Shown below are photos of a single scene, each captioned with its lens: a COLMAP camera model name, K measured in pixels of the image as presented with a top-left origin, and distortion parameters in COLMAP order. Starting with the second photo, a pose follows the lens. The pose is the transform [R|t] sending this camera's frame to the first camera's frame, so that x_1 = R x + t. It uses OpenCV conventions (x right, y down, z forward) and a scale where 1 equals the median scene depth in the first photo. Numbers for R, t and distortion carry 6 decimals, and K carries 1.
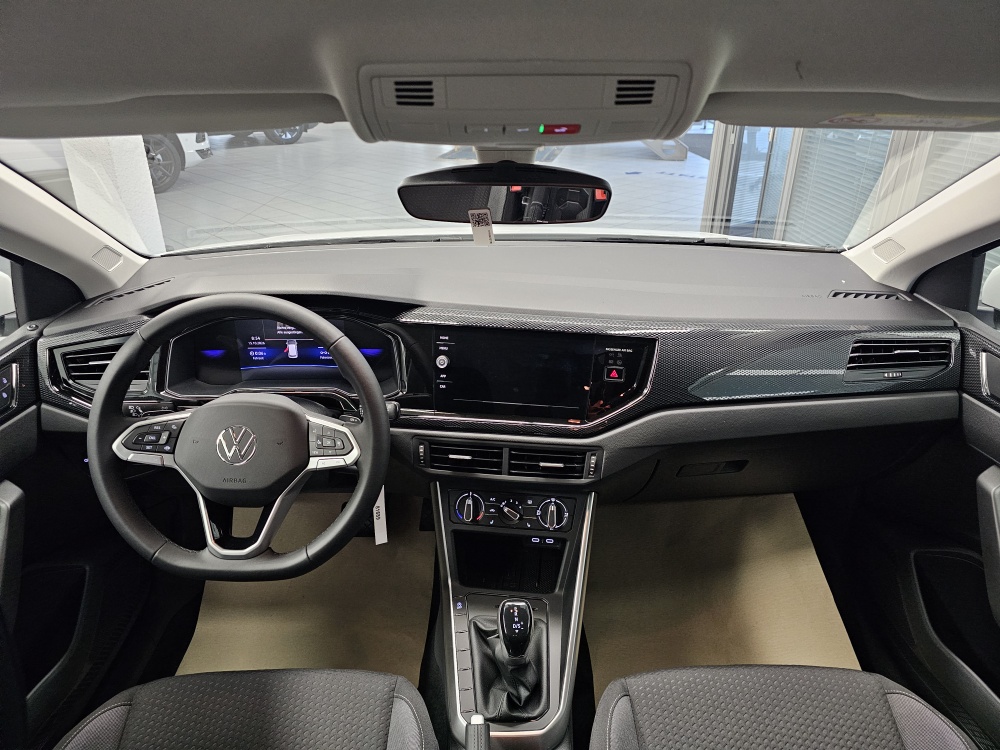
lens RADIAL K [[678.8, 0, 535.0], [0, 678.8, 376.9], [0, 0, 1]] dist [0.002082, -0.028907]
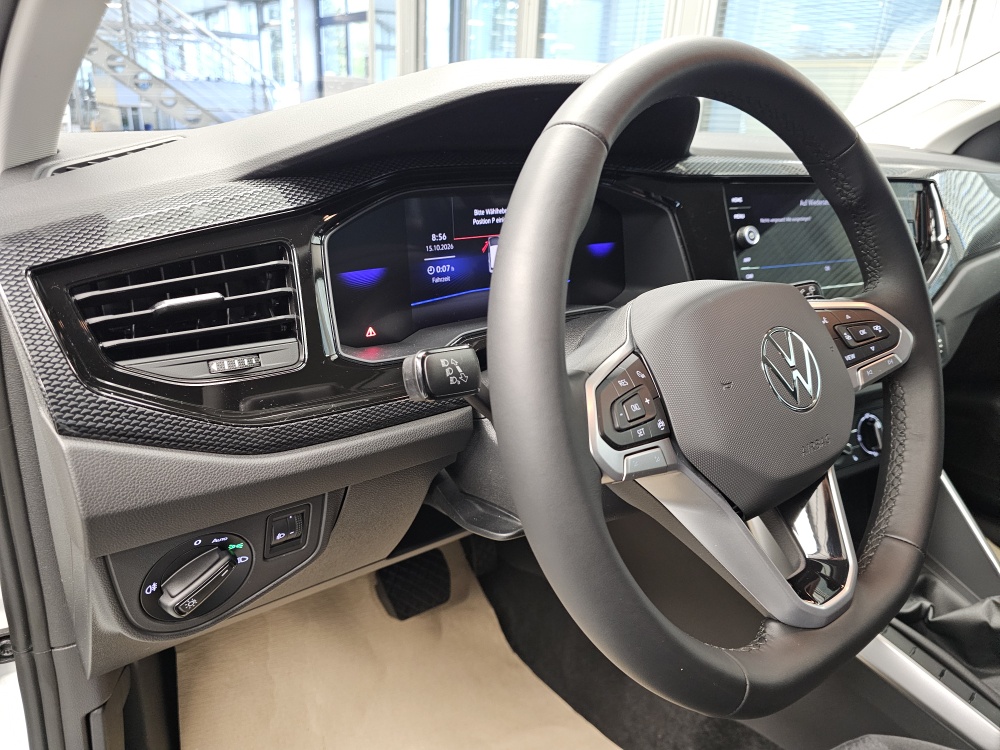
lens RADIAL K [[662.5, 0, 500.0], [0, 662.5, 375.0], [0, 0, 1]] dist [0.072943, -0.077487]
pose [[0.832381, -0.184769, 0.522496, -0.697103], [0.199814, 0.979433, 0.028034, 0.040503], [-0.516929, 0.081068, 0.852181, 0.610542]]
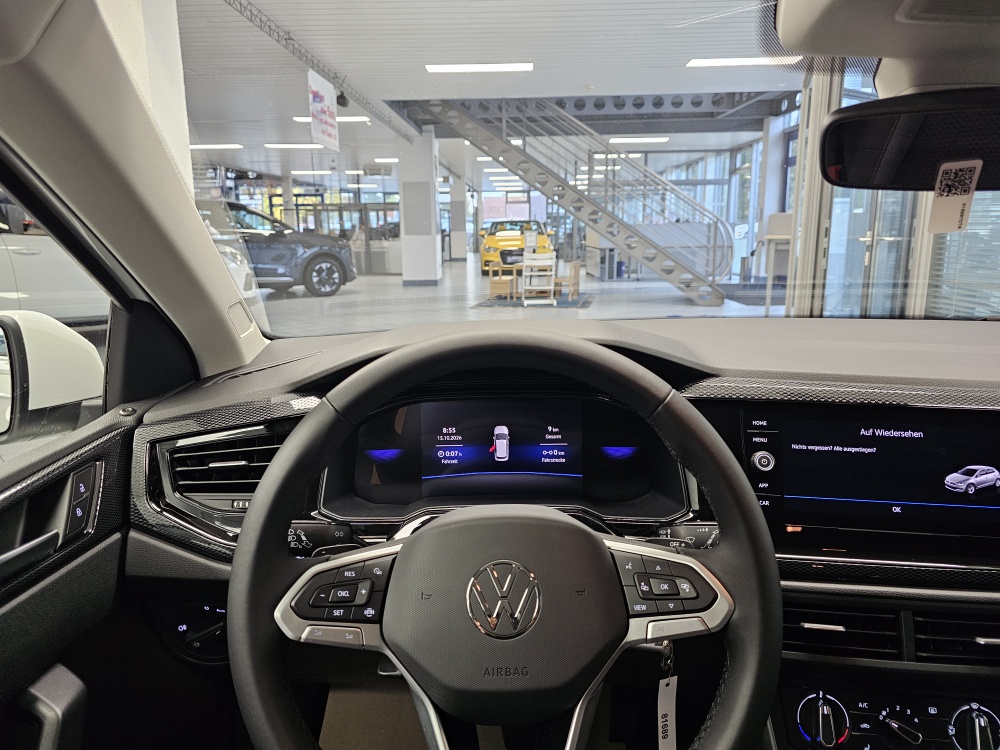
lens RADIAL K [[661.8, 0, 503.7], [0, 661.8, 352.6], [0, 0, 1]] dist [0.007735, -0.029698]
pose [[0.997522, -0.017894, -0.068048, -0.336495], [0.000949, 0.970455, -0.241280, 0.027359], [0.070355, 0.240618, 0.968067, 0.387950]]
